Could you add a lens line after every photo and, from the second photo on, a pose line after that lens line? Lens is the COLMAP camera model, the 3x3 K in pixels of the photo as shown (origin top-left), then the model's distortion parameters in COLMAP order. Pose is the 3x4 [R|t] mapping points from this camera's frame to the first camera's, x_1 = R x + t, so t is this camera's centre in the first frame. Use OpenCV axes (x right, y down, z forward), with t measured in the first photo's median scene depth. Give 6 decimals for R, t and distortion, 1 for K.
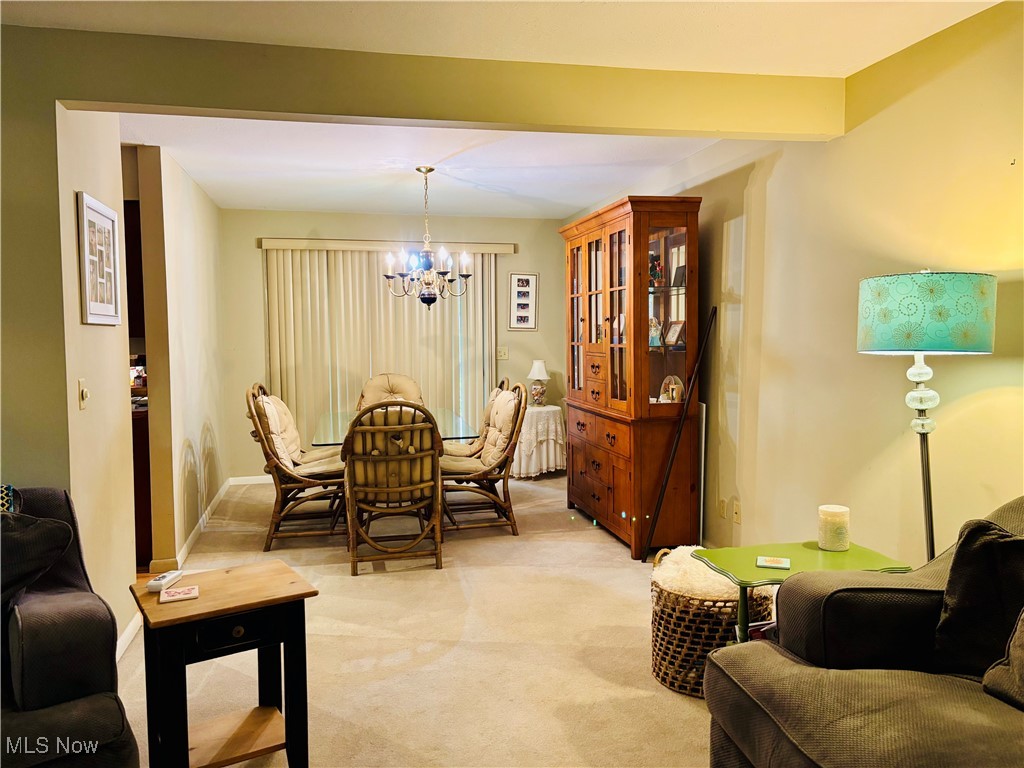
lens RADIAL K [[777.9, 0, 515.6], [0, 777.9, 389.9], [0, 0, 1]] dist [0.013514, 0.004868]
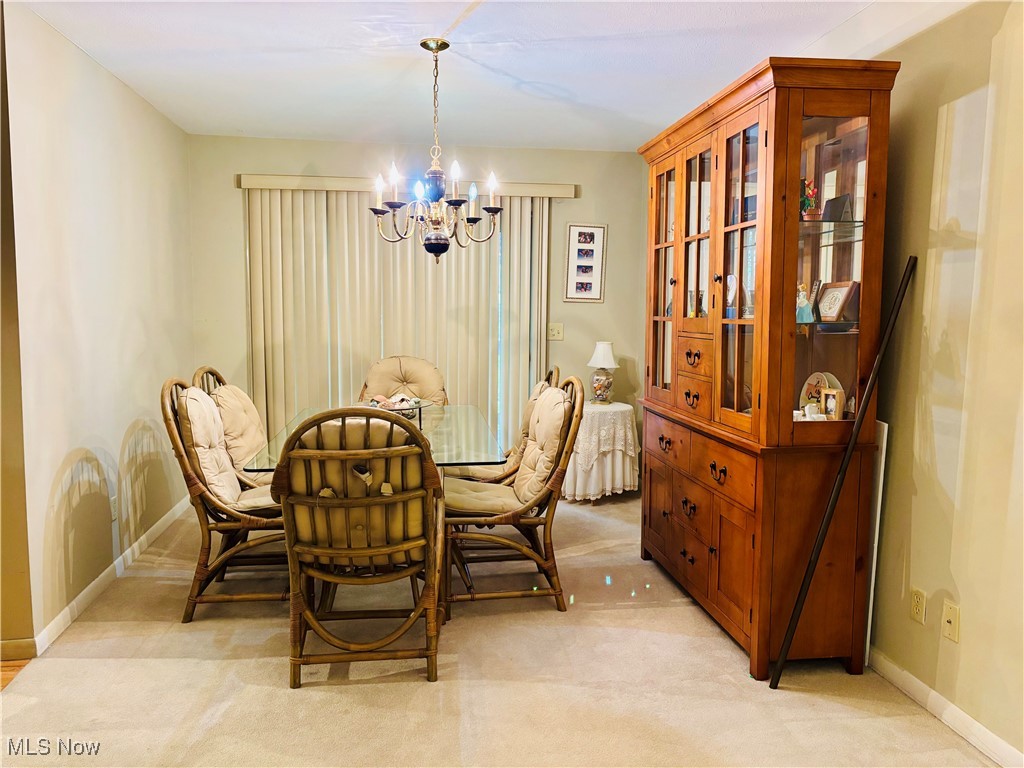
lens RADIAL K [[777.9, 0, 515.6], [0, 777.9, 389.9], [0, 0, 1]] dist [0.013514, 0.004868]
pose [[0.996317, 0.024245, -0.082251, 0.011498], [-0.021987, 0.999359, 0.028249, -0.016903], [0.082883, -0.026337, 0.996211, 0.373734]]
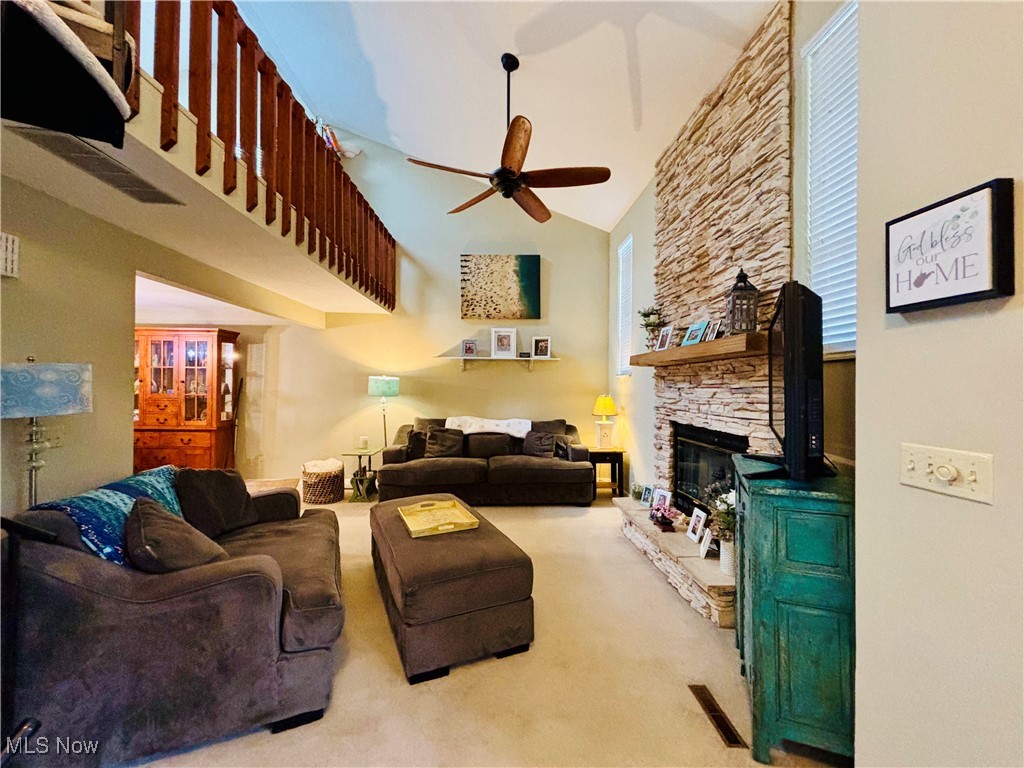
lens RADIAL K [[413.0, 0, 509.1], [0, 413.0, 382.7], [0, 0, 1]] dist [-0.001924, -0.000077]
pose [[0.177949, 0.018356, 0.983869, -0.795099], [0.059209, 0.997815, -0.029325, -0.006535], [-0.982257, 0.063472, 0.176473, -0.025752]]
